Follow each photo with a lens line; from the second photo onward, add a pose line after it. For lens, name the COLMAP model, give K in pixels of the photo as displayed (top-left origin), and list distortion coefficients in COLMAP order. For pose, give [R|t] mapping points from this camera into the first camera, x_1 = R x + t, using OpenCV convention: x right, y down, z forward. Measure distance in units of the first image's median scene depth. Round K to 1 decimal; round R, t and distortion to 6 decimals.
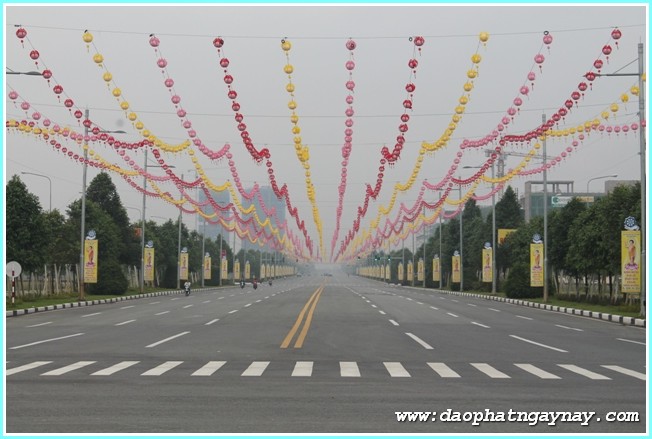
lens RADIAL K [[2066.2, 0, 326.0], [0, 2066.2, 219.5], [0, 0, 1]] dist [0.522663, -0.660339]
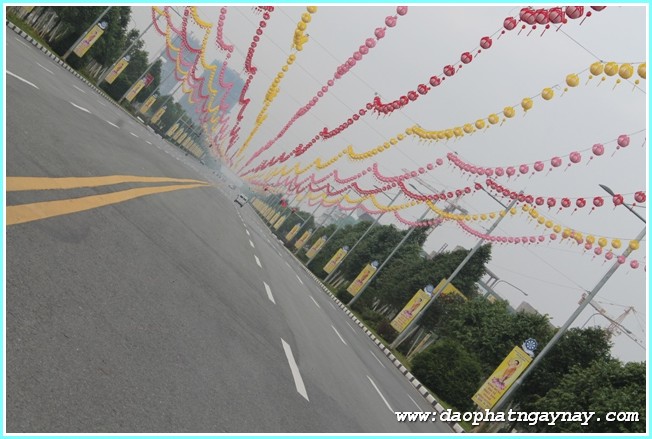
lens RADIAL K [[2066.2, 0, 326.0], [0, 2066.2, 219.5], [0, 0, 1]] dist [0.522663, -0.660339]
pose [[0.757673, 0.650803, 0.048855, 0.001557], [-0.651865, 0.758290, 0.008269, 0.008969], [-0.031665, -0.038112, 0.998772, 0.236770]]
